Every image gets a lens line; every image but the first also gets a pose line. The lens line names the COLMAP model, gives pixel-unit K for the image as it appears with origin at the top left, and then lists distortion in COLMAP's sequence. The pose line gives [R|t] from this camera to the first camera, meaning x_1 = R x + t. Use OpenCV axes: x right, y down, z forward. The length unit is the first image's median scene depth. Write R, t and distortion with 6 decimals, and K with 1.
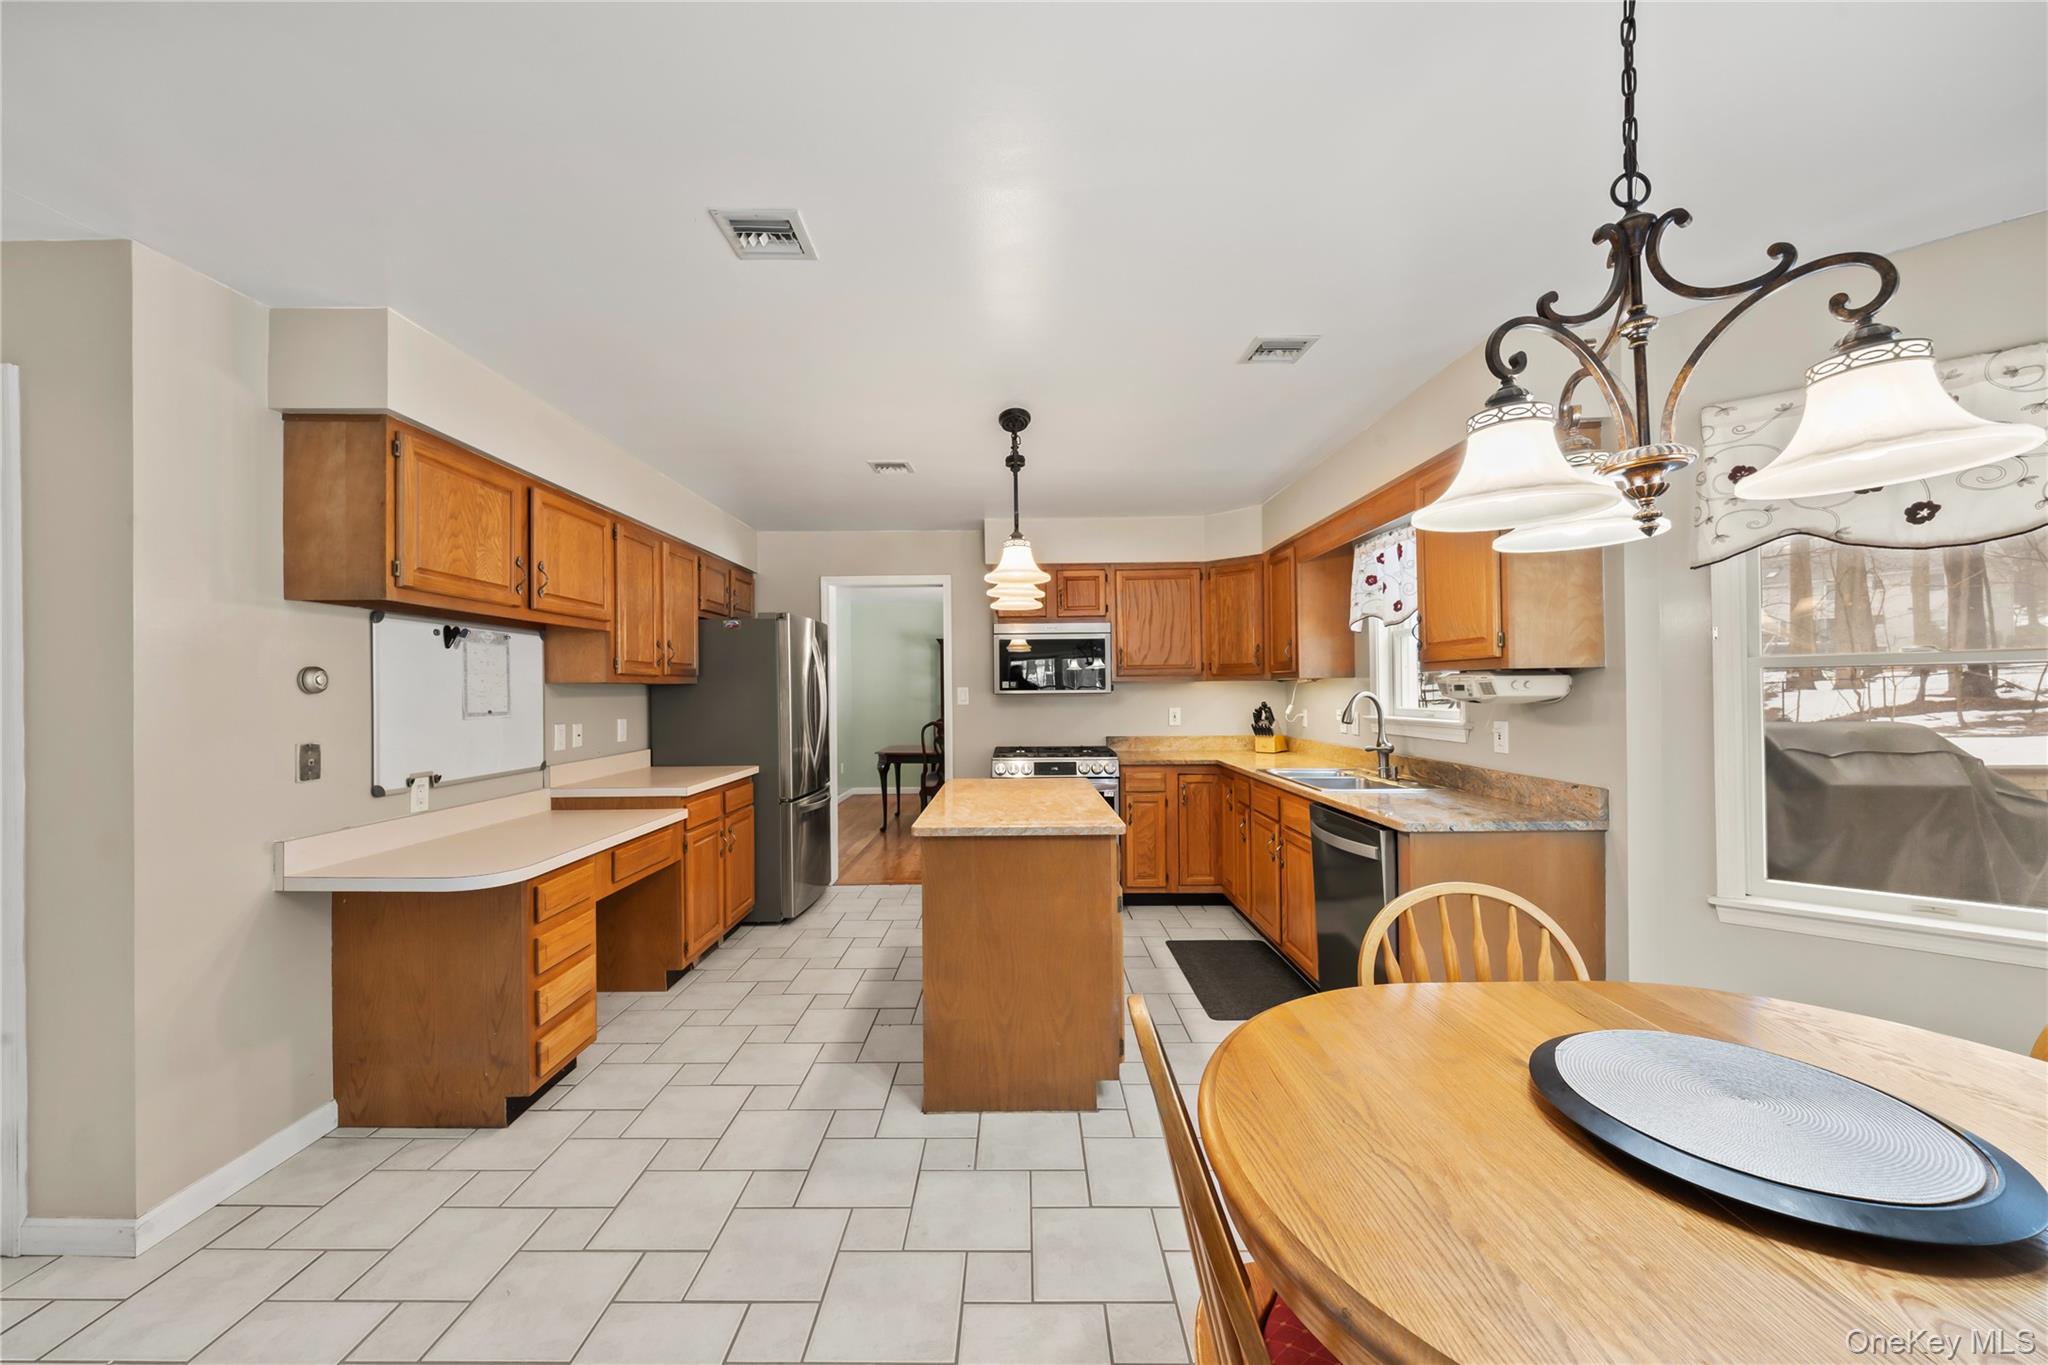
lens RADIAL K [[772.8, 0, 1006.2], [0, 772.8, 686.2], [0, 0, 1]] dist [0.007437, -0.006191]
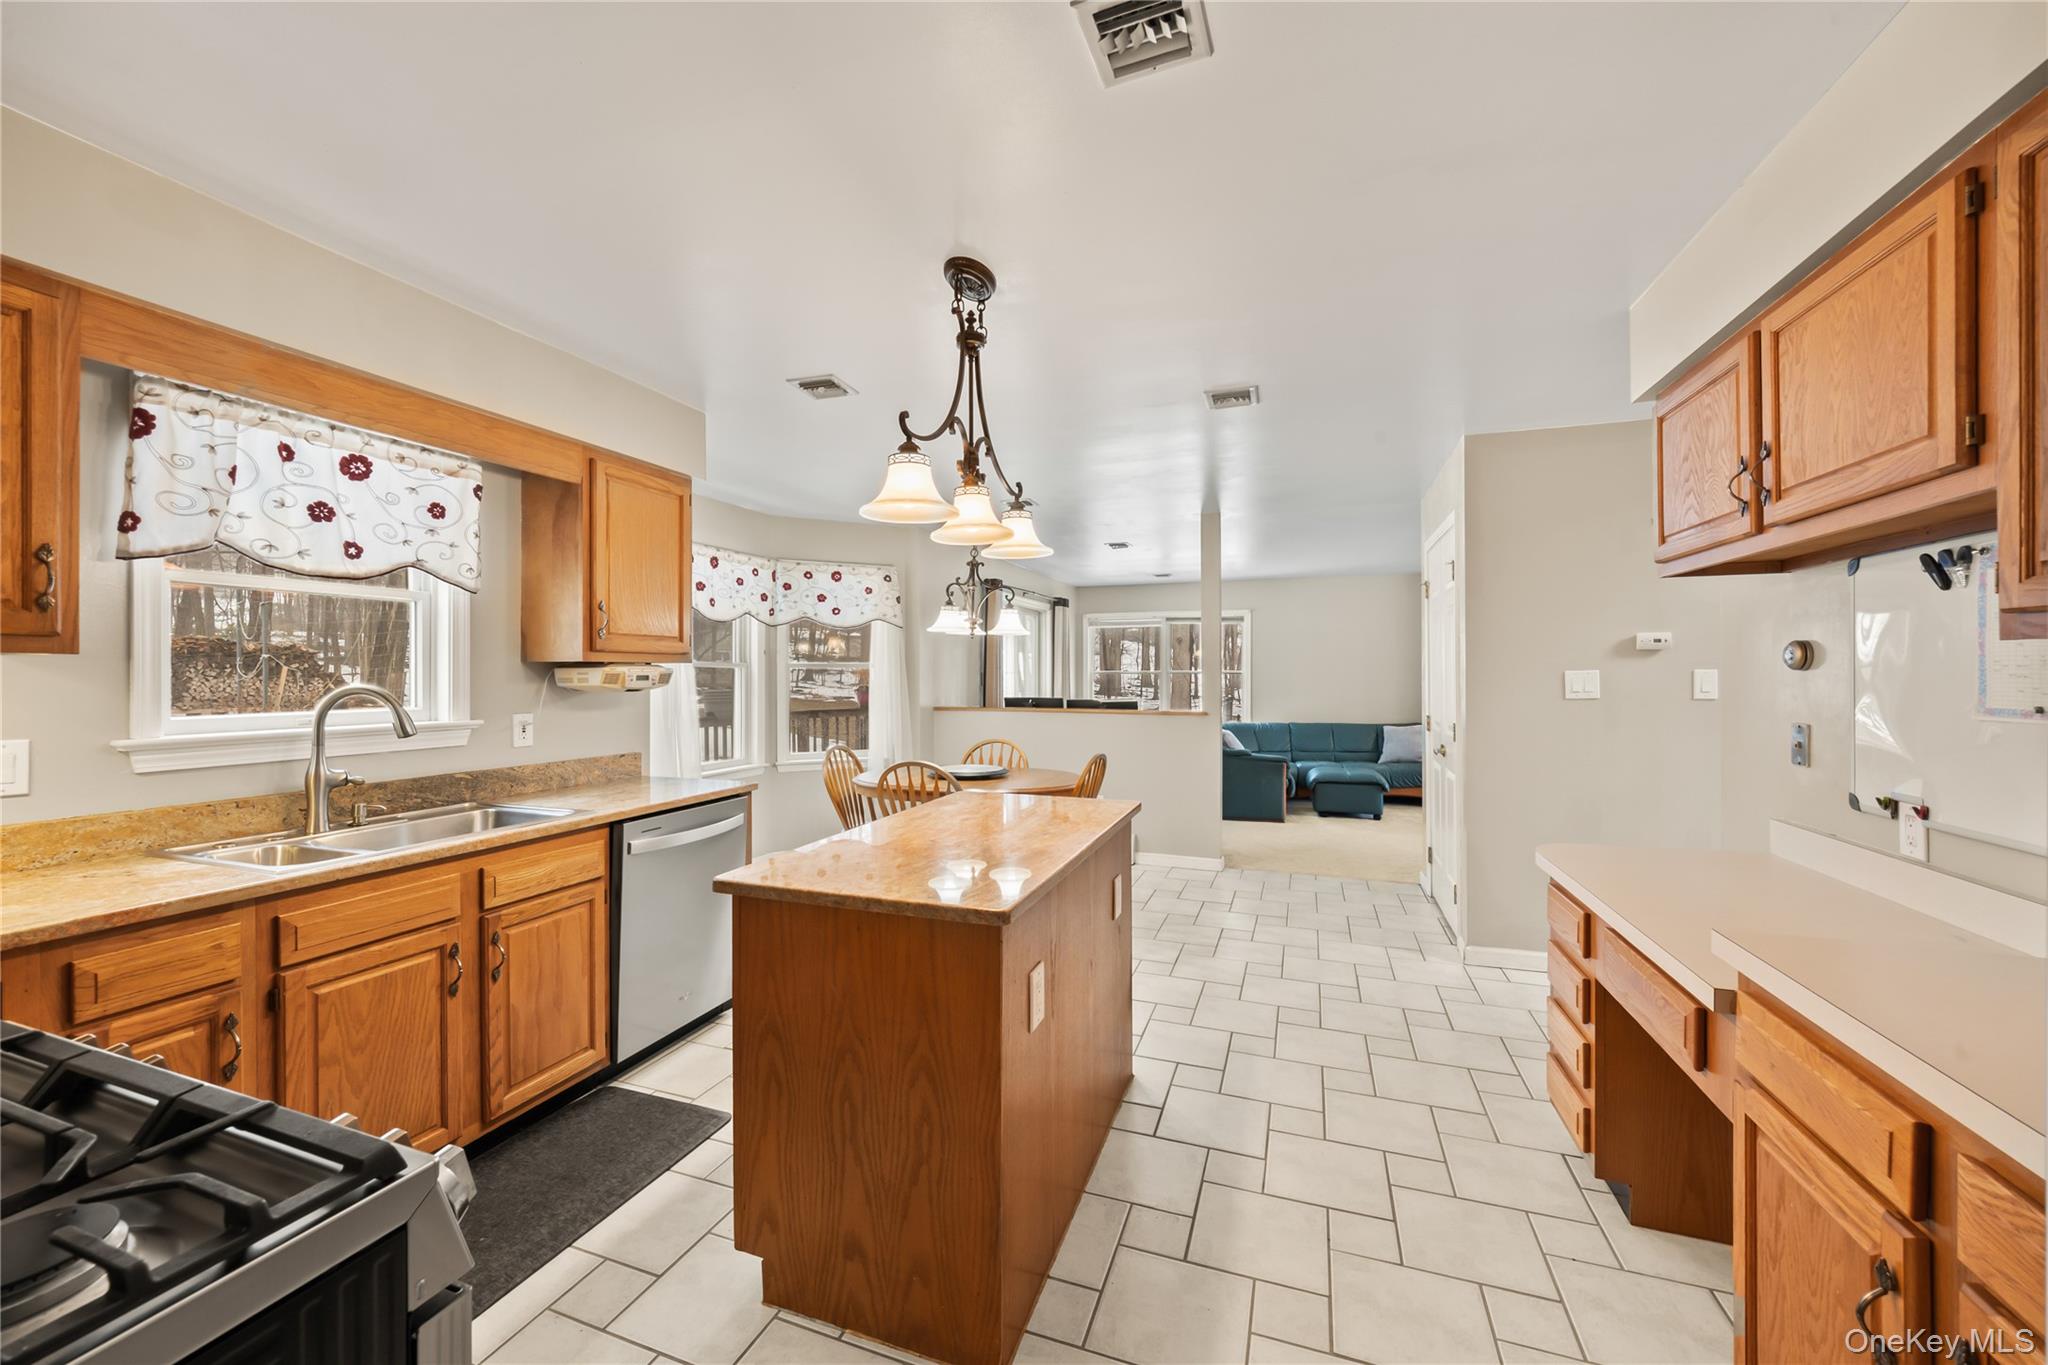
lens RADIAL K [[775.2, 0, 1019.5], [0, 775.2, 673.3], [0, 0, 1]] dist [-0.000209, -0.006338]
pose [[-0.944765, 0.013016, 0.327491, -0.249739], [0.010135, 0.999893, -0.010502, 0.010592], [-0.327593, -0.006603, -0.944796, 1.632200]]
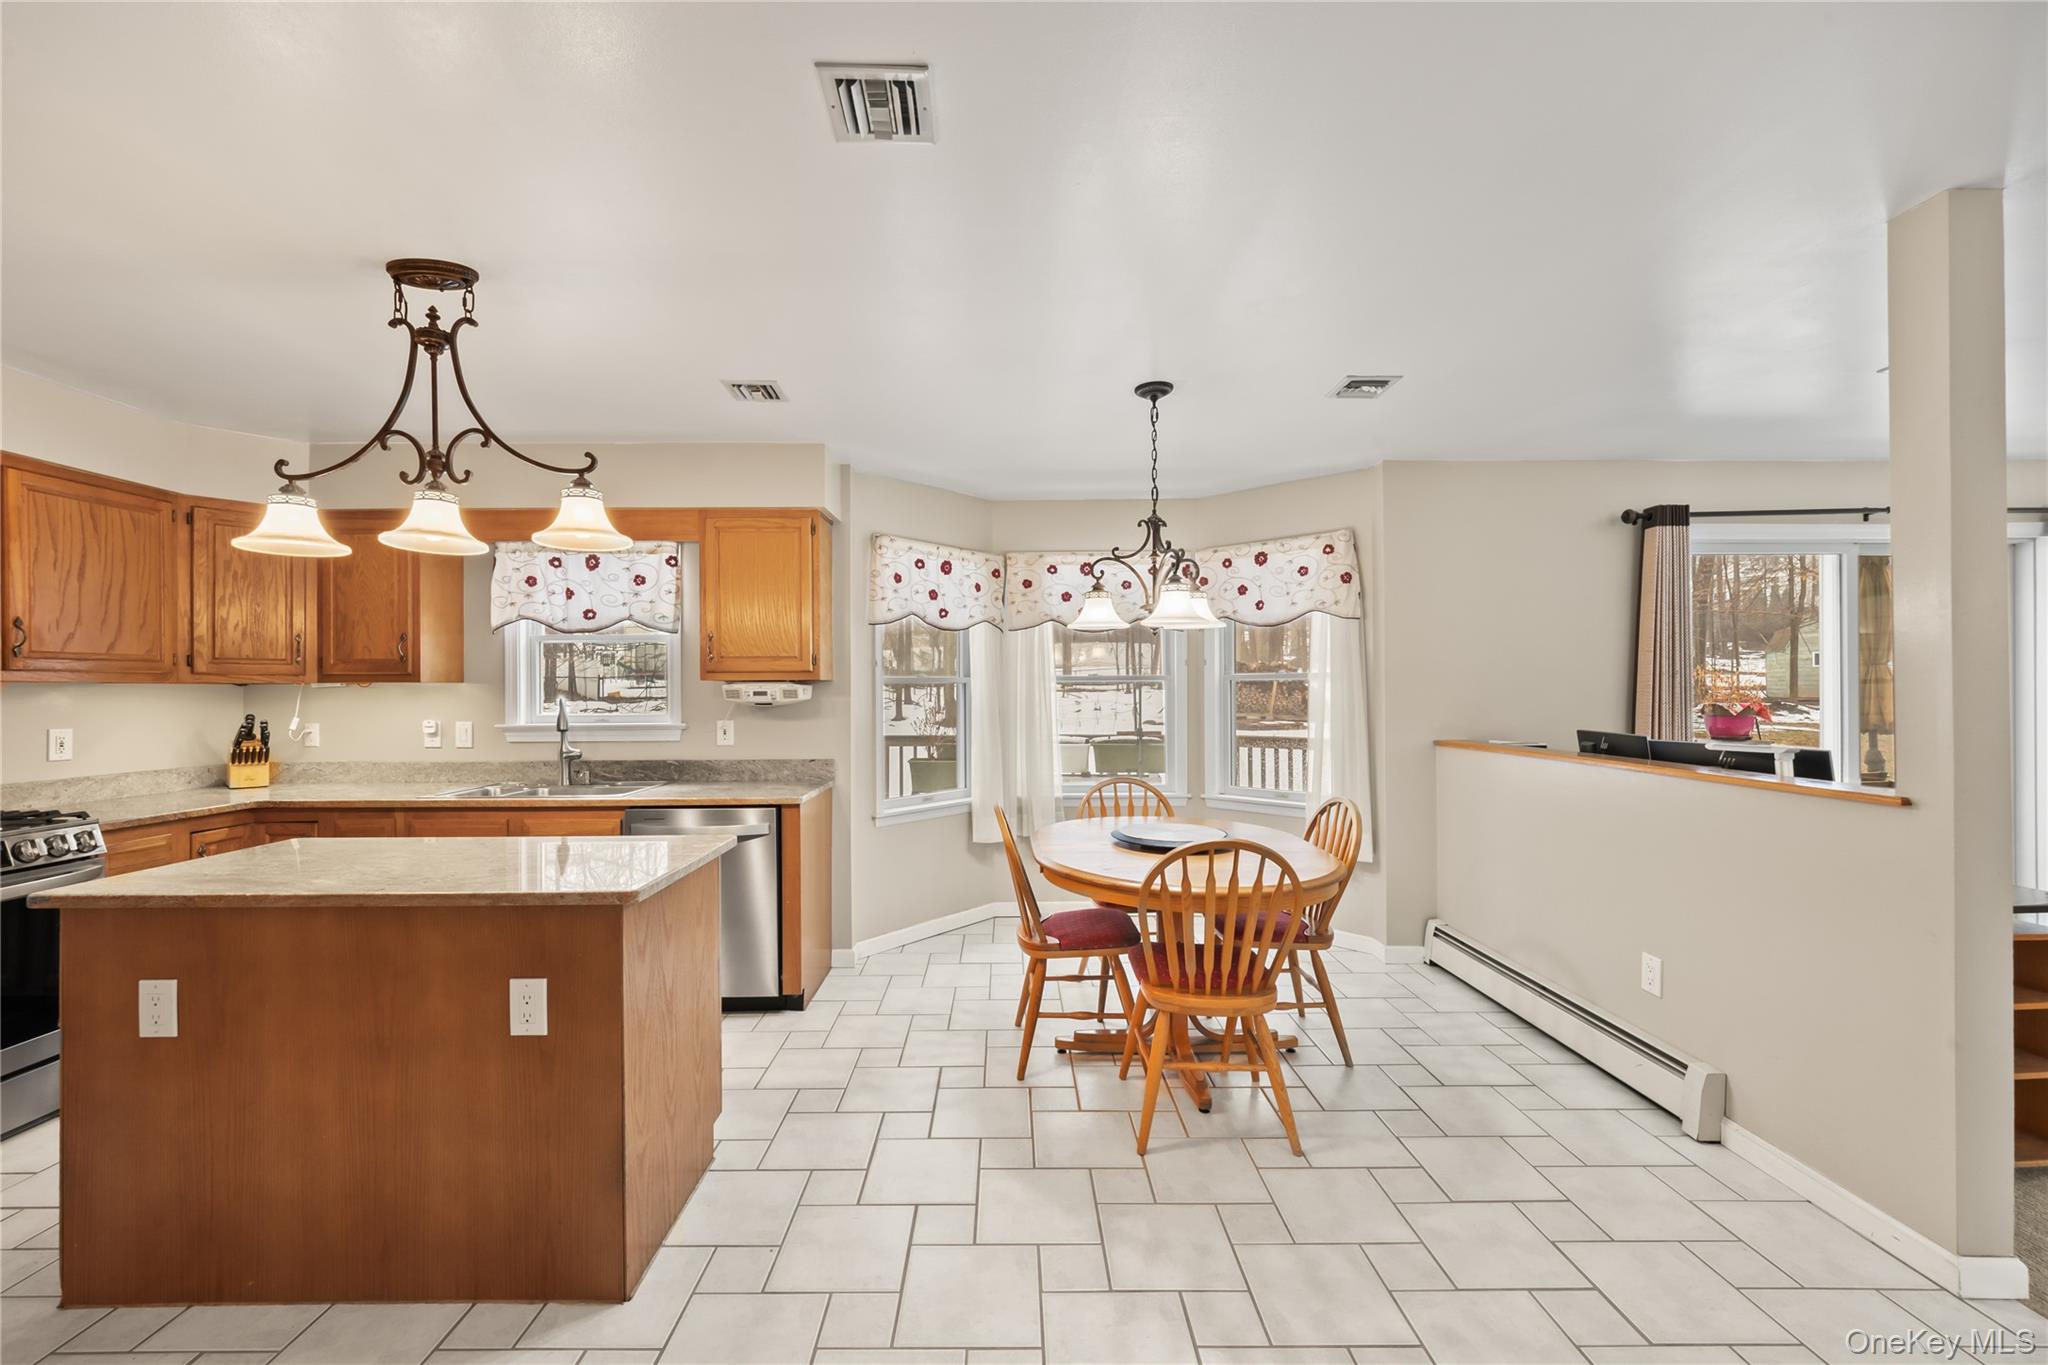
lens RADIAL K [[812.8, 0, 1019.4], [0, 812.8, 686.9], [0, 0, 1]] dist [0.015081, -0.007907]
pose [[-0.028727, 0.015096, 0.999473, -0.678914], [-0.000714, 0.999885, -0.015122, 0.009562], [-0.999587, -0.001148, -0.028713, 0.531820]]
